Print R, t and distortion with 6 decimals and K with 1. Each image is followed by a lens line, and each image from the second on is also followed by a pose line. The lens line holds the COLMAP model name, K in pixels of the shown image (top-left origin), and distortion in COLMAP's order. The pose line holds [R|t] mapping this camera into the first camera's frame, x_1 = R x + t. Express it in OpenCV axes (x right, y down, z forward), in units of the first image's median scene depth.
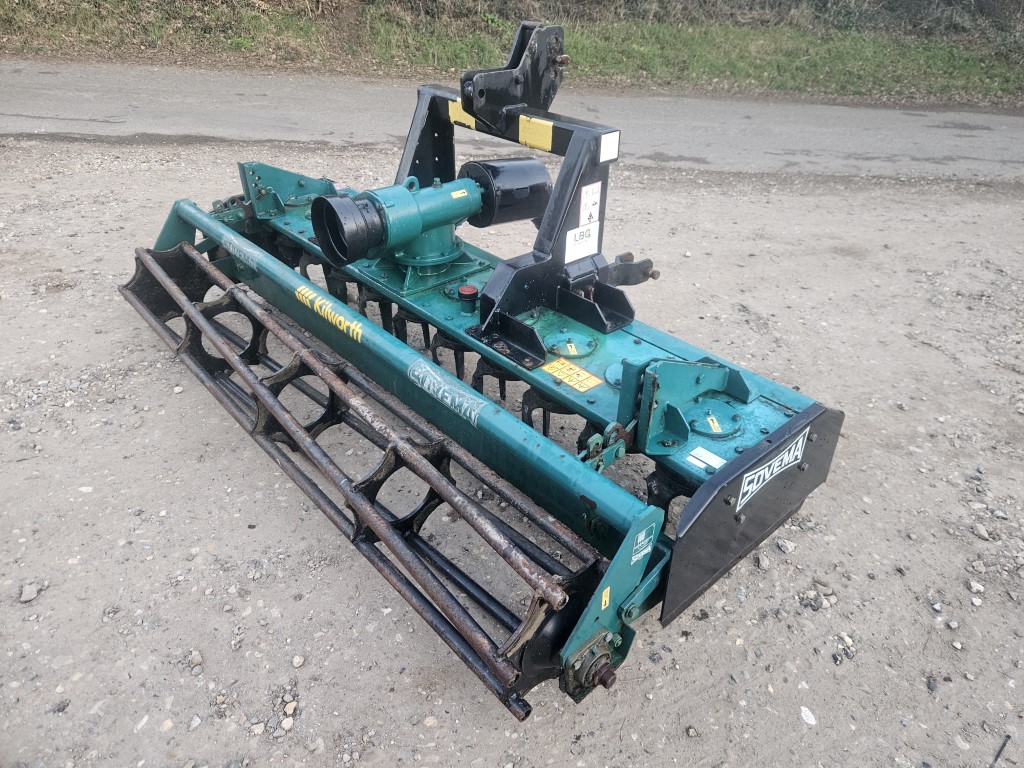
lens RADIAL K [[691.0, 0, 517.0], [0, 691.0, 373.1], [0, 0, 1]] dist [0.061577, -0.049316]
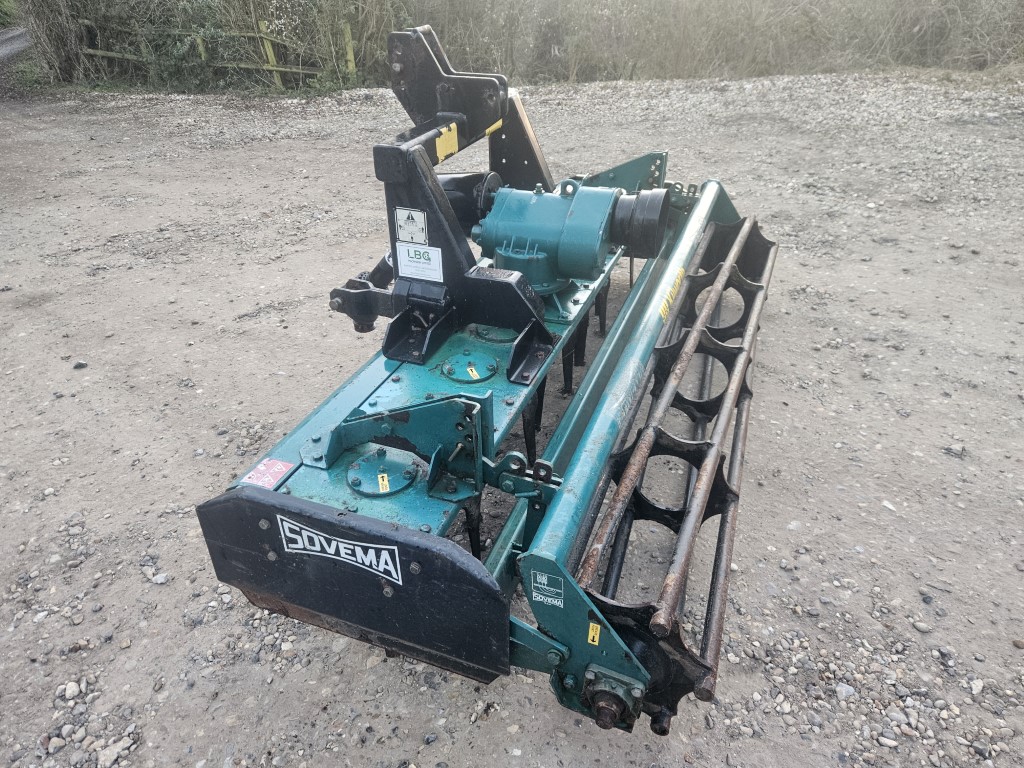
lens RADIAL K [[678.3, 0, 513.3], [0, 678.3, 387.7], [0, 0, 1]] dist [0.063285, -0.046858]
pose [[-0.454687, -0.490757, 0.743248, -0.954180], [0.477709, 0.569932, 0.668559, -0.775699], [-0.751701, 0.659041, -0.024702, 1.238231]]
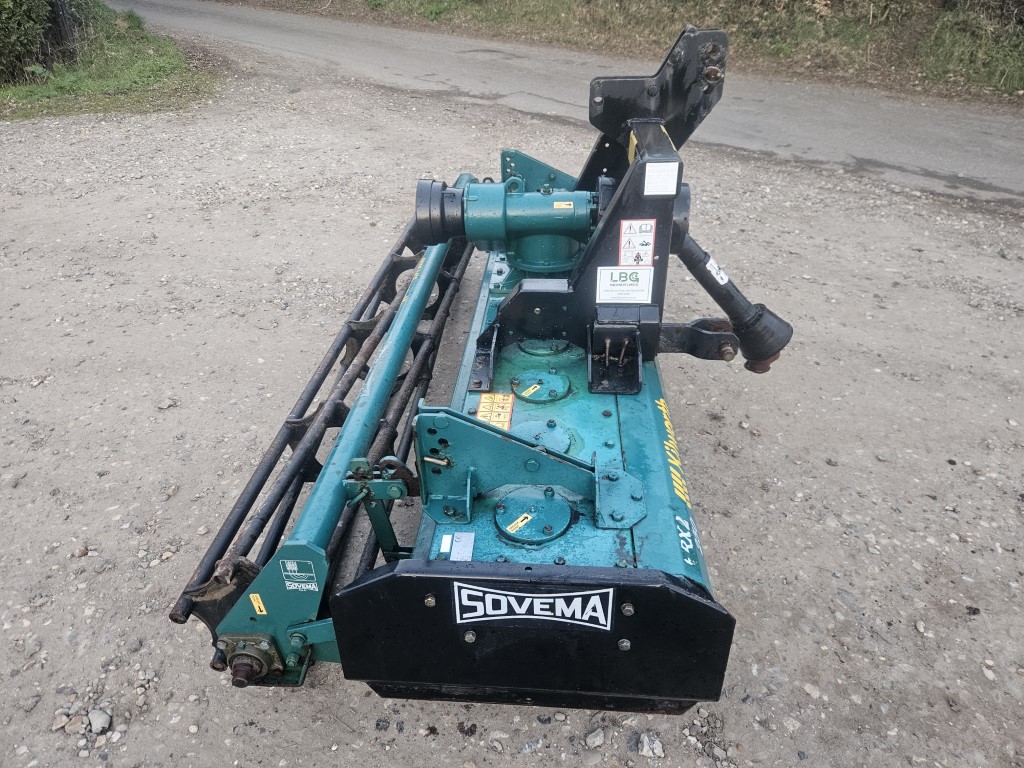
lens RADIAL K [[685.0, 0, 506.6], [0, 685.0, 379.4], [0, 0, 1]] dist [0.061826, -0.050103]
pose [[0.692827, 0.351766, -0.629485, 0.541101], [-0.349964, 0.927274, 0.132996, -0.137438], [0.630489, 0.128154, 0.765546, 0.268791]]
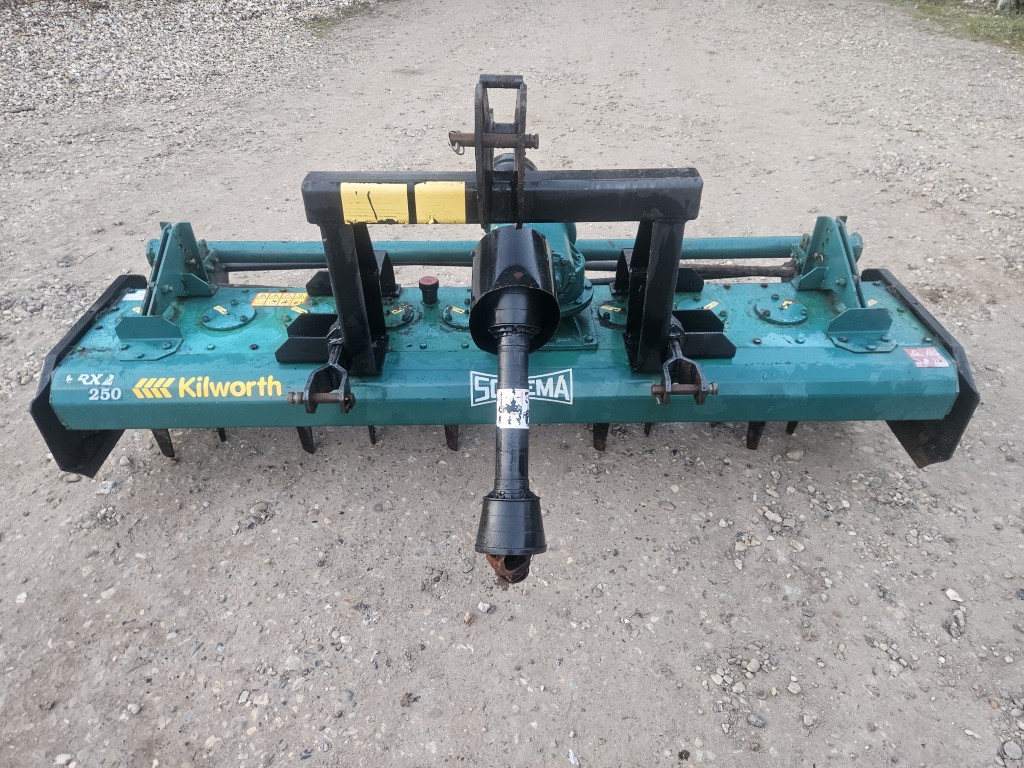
lens RADIAL K [[678.3, 0, 513.3], [0, 678.3, 387.7], [0, 0, 1]] dist [0.063285, -0.046858]
pose [[-0.655305, 0.448881, -0.607521, 0.498063], [-0.404616, 0.470563, 0.784128, -0.839349], [0.637857, 0.759655, -0.126738, 1.277714]]
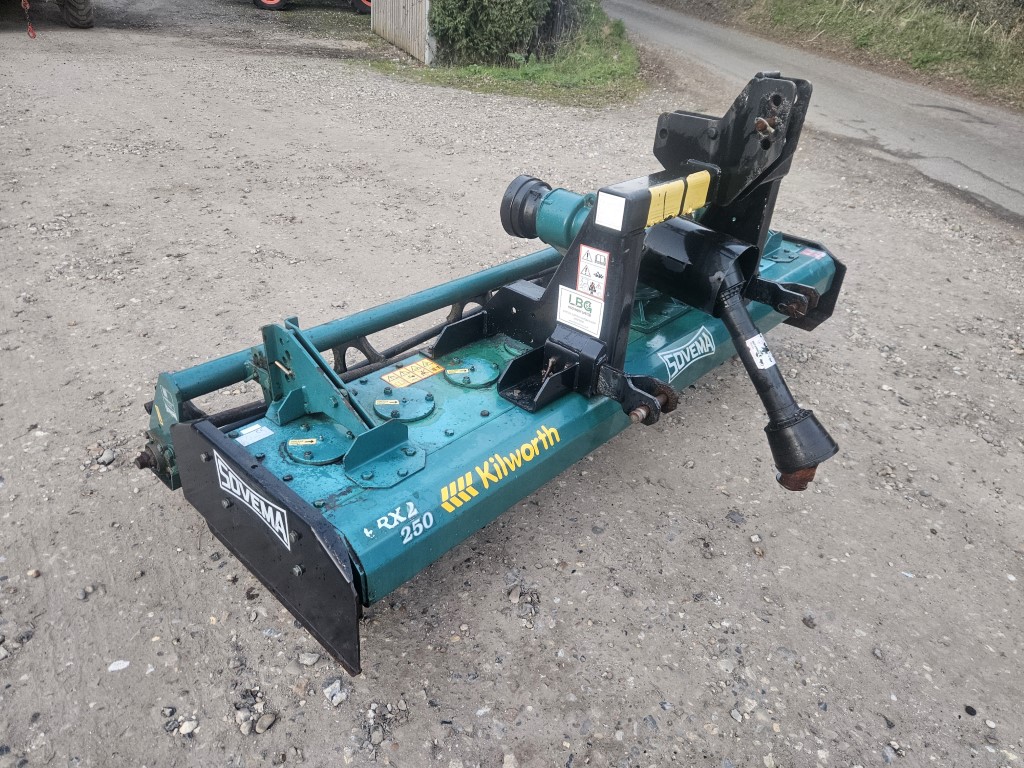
lens RADIAL K [[678.3, 0, 513.3], [0, 678.3, 387.7], [0, 0, 1]] dist [0.063285, -0.046858]
pose [[0.101799, 0.510397, -0.853892, 0.798873], [-0.572624, 0.731956, 0.369246, -0.362943], [0.813473, 0.451370, 0.366778, 0.648506]]
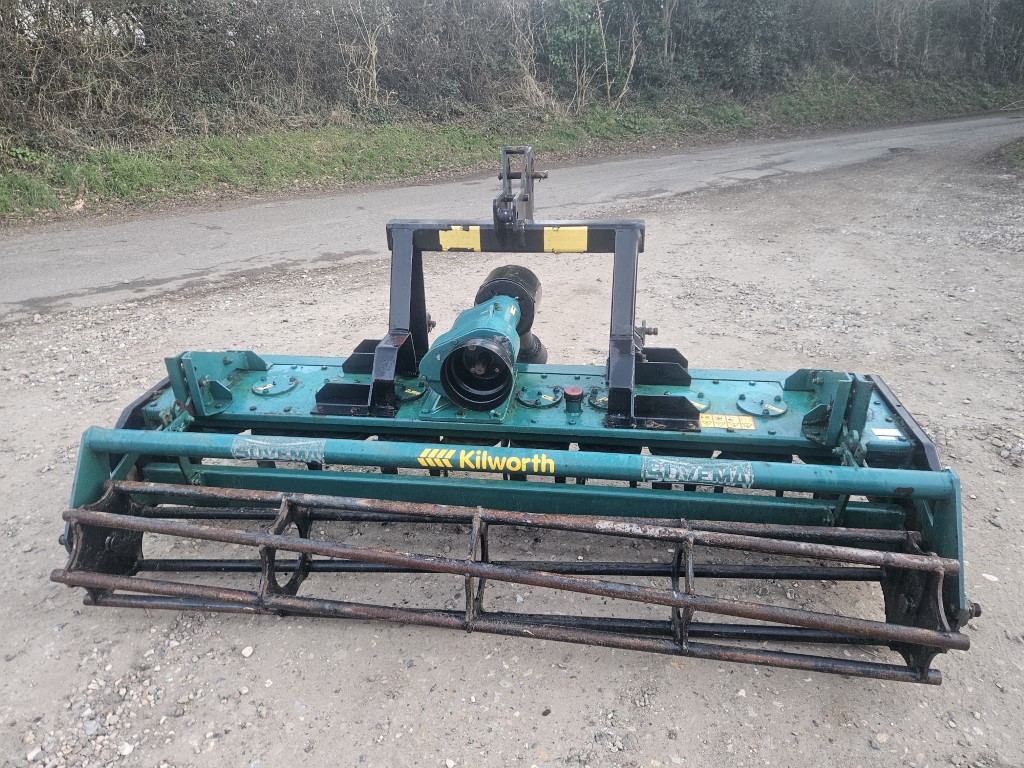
lens RADIAL K [[685.0, 0, 506.6], [0, 685.0, 379.4], [0, 0, 1]] dist [0.061826, -0.050103]
pose [[0.768399, -0.316318, 0.556333, -0.693410], [0.374193, 0.927293, 0.010407, -0.179808], [-0.519175, 0.200179, 0.830894, 0.187709]]
